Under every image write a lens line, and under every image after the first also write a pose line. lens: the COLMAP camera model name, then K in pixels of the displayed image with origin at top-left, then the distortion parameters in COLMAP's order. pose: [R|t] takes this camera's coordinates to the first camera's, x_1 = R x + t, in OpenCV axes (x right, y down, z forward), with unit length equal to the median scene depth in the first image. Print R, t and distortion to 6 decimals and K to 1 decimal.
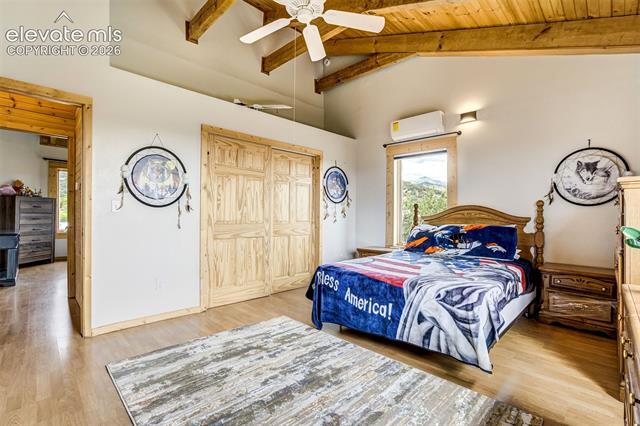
lens RADIAL K [[299.2, 0, 317.5], [0, 299.2, 210.0], [0, 0, 1]] dist [-0.009449, 0.000483]
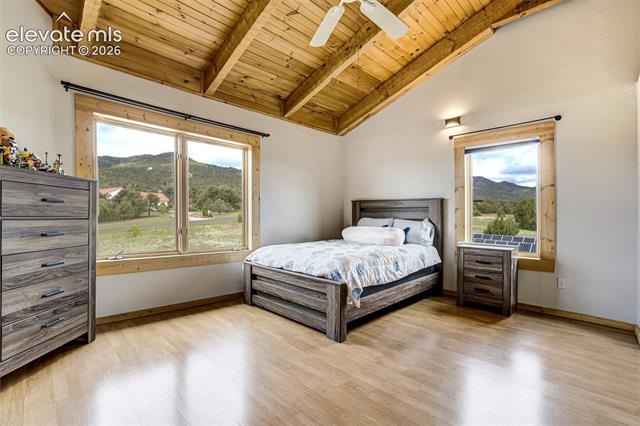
lens RADIAL K [[299.2, 0, 324.0], [0, 299.2, 217.1], [0, 0, 1]] dist [-0.009449, 0.000483]
pose [[0.999815, -0.003294, 0.018930, -0.249184], [0.003013, 0.999885, 0.014867, 0.001881], [-0.018977, -0.014807, 0.999710, 0.253750]]
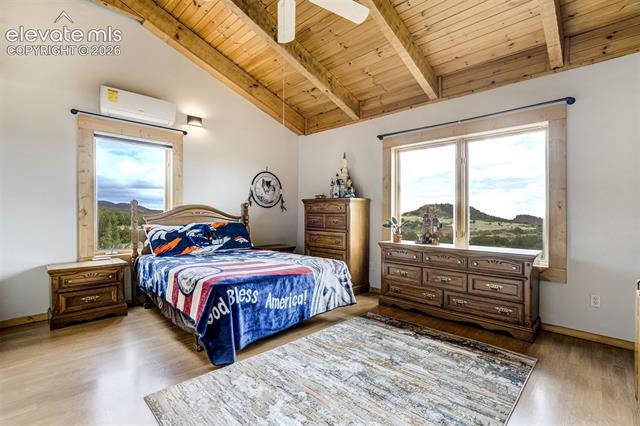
lens RADIAL K [[299.2, 0, 317.4], [0, 299.2, 212.2], [0, 0, 1]] dist [-0.009449, 0.000483]
pose [[0.012930, -0.006699, 0.999894, -0.713085], [-0.020506, 0.999765, 0.006964, -0.006165], [-0.999706, -0.020594, 0.012789, 0.710074]]
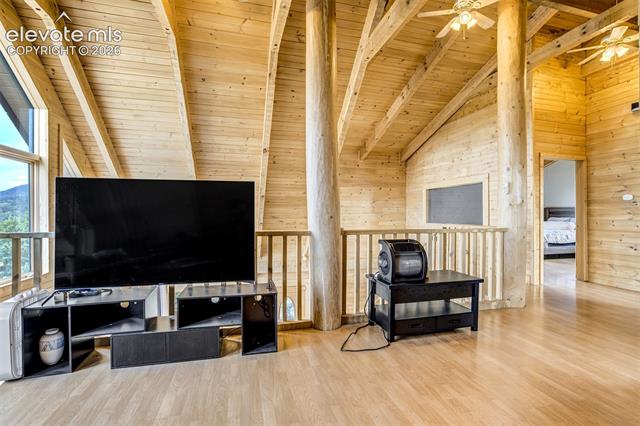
lens RADIAL K [[299.2, 0, 318.9], [0, 299.2, 215.3], [0, 0, 1]] dist [-0.009449, 0.000483]
pose [[0.861295, 0.001009, -0.508104, -0.300441], [0.002628, 0.999976, 0.006442, -0.000967], [0.508098, -0.006884, 0.861271, -0.188731]]
